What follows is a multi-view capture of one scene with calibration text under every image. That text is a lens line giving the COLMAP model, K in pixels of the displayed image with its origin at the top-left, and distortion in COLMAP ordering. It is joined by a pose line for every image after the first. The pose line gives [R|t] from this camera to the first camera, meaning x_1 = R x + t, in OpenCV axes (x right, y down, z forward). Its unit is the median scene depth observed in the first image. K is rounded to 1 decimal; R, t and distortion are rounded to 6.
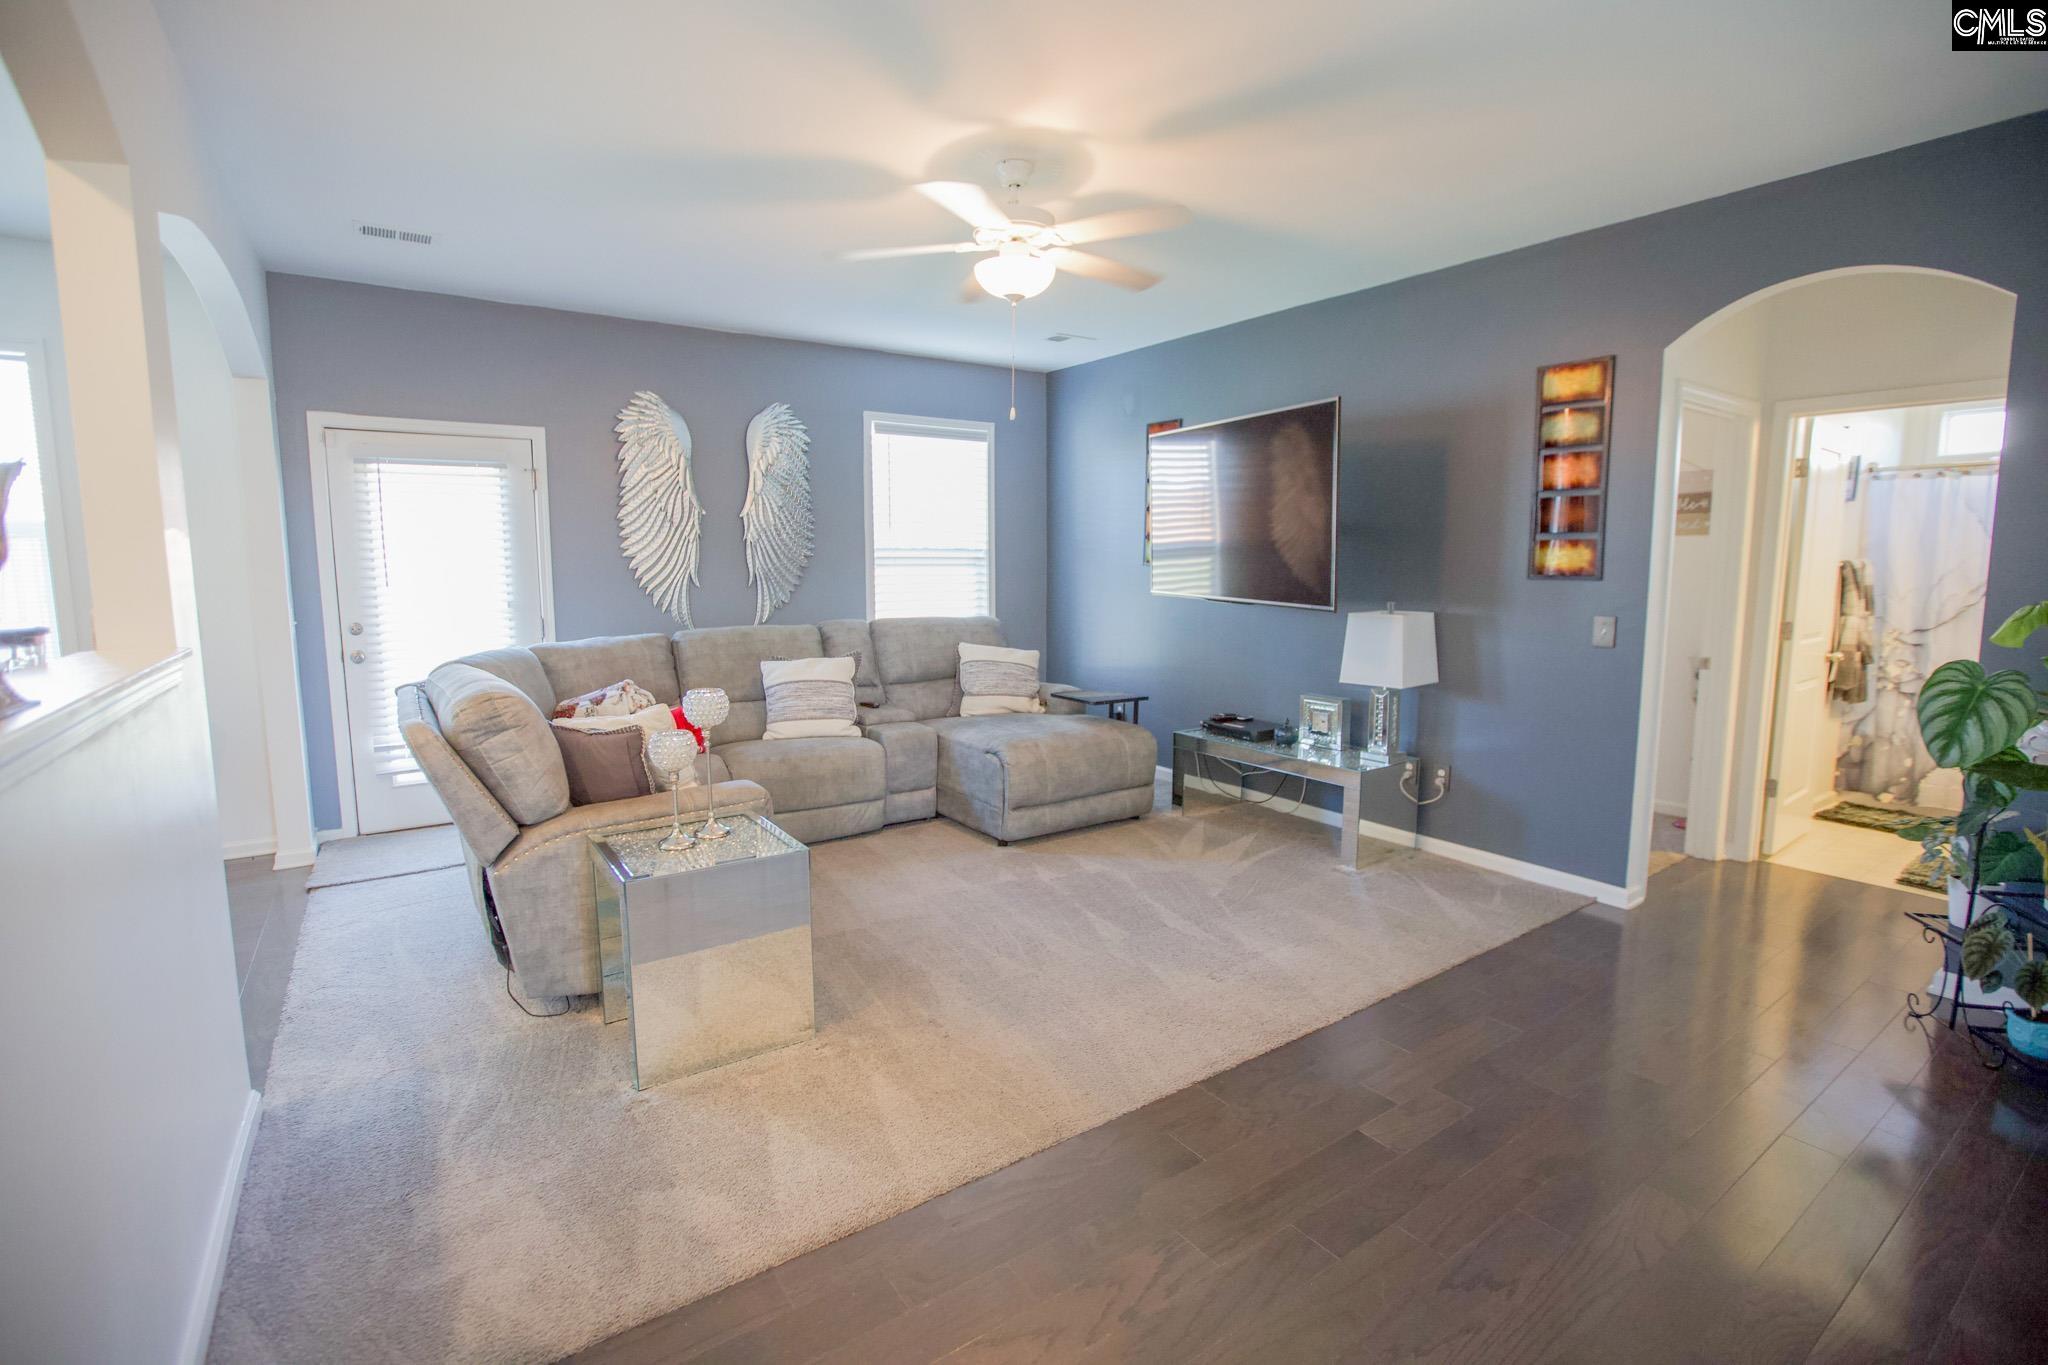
lens RADIAL K [[925.4, 0, 1014.6], [0, 925.4, 674.0], [0, 0, 1]] dist [-0.065504, 0.031462]
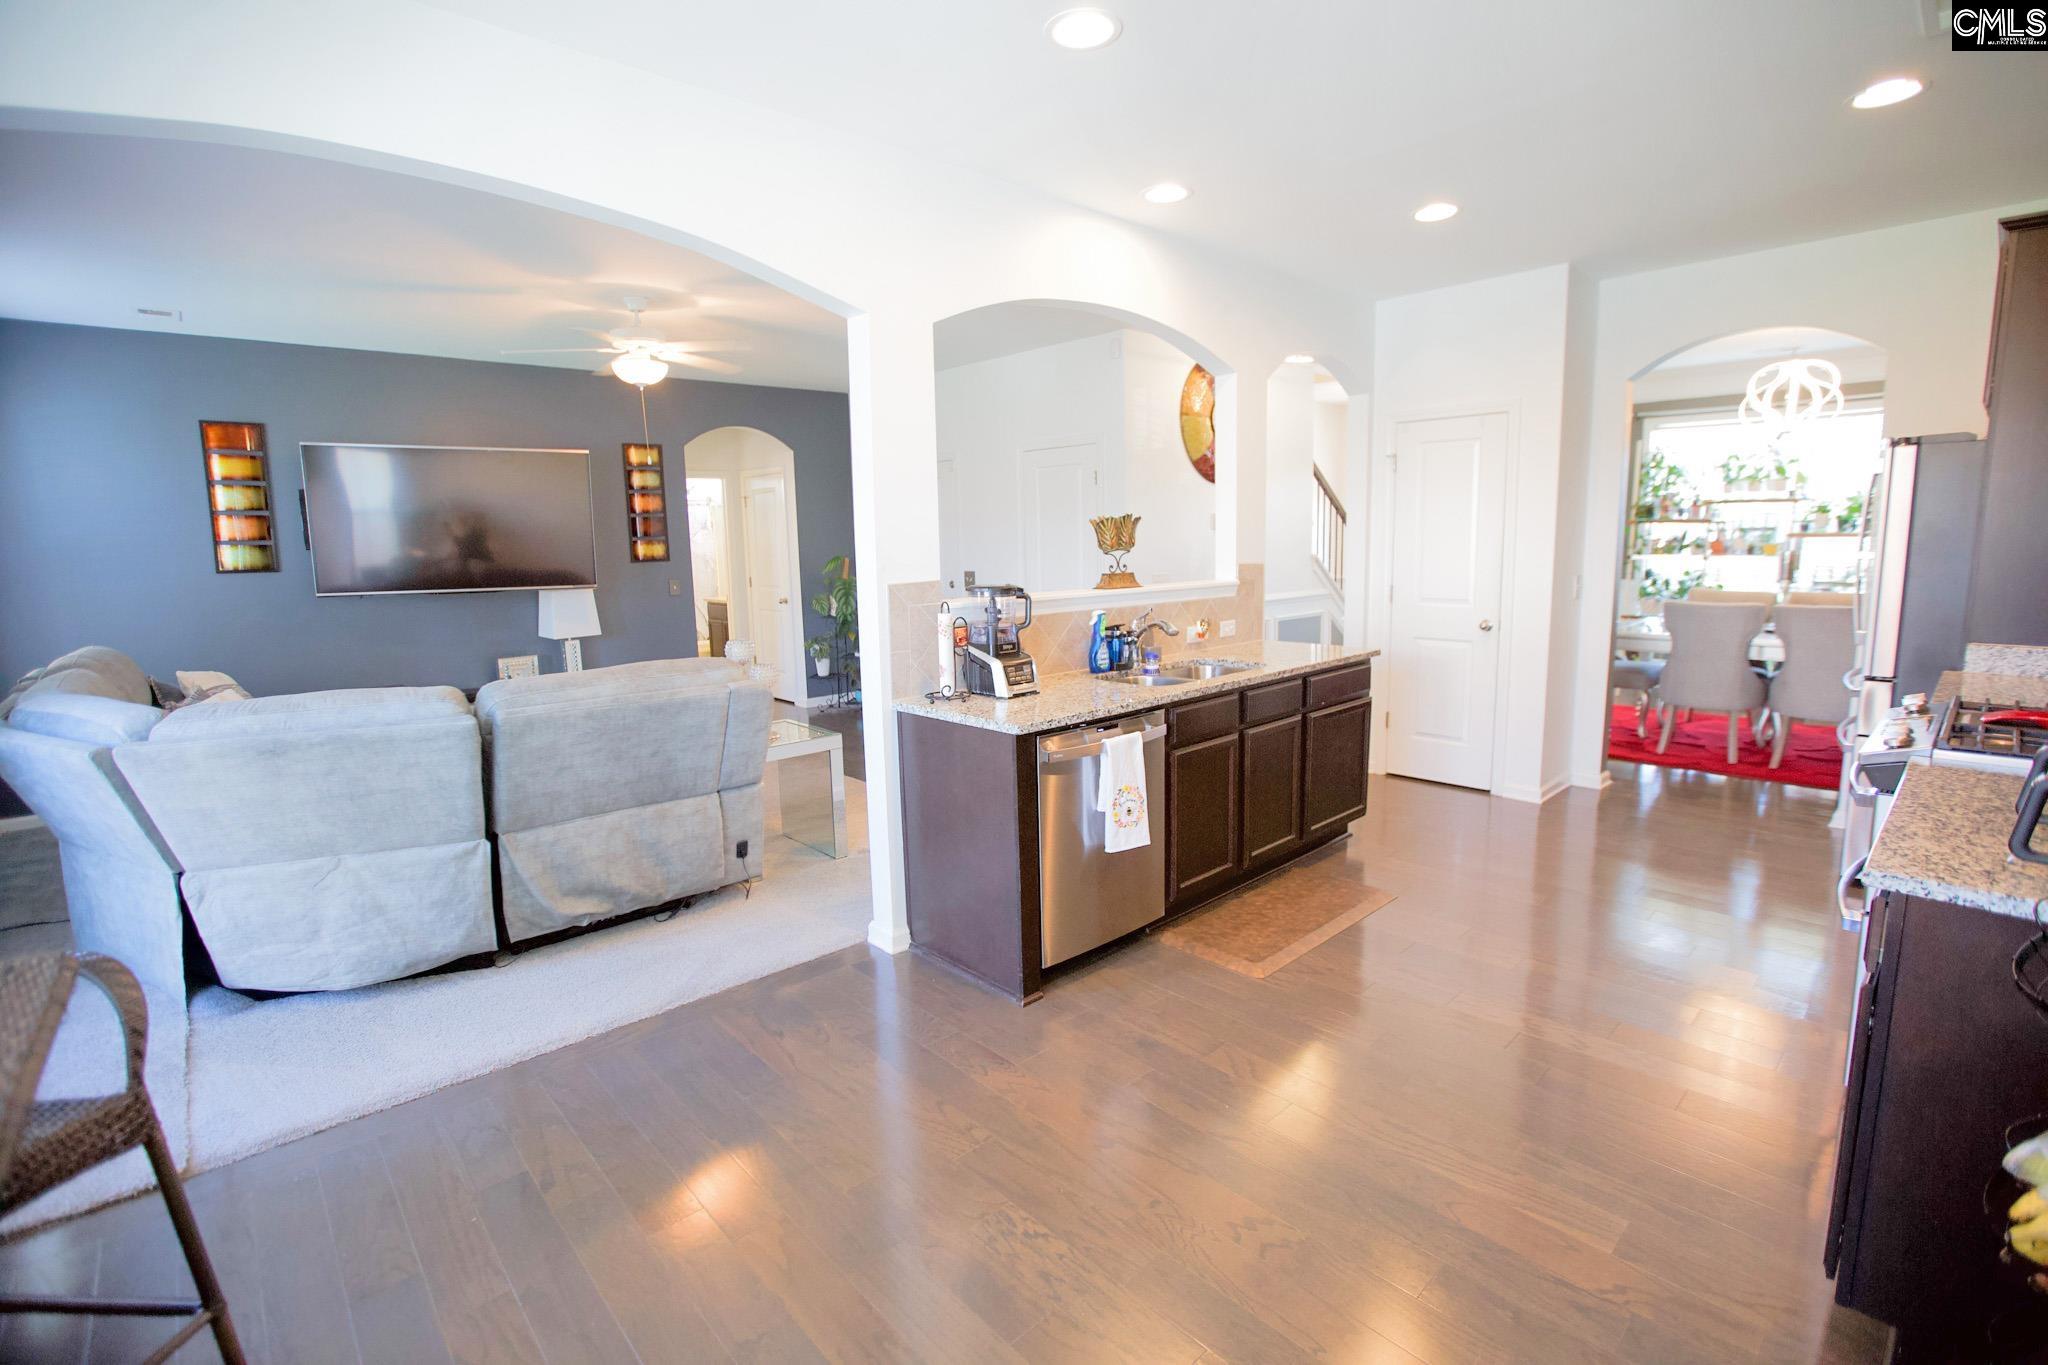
lens RADIAL K [[925.4, 0, 1025.8], [0, 925.4, 674.0], [0, 0, 1]] dist [-0.039437, 0.013868]
pose [[-0.149442, -0.138967, 0.978956, -1.197323], [0.140669, 0.977016, 0.160165, -0.065249], [-0.978713, 0.161644, -0.126459, 0.464943]]
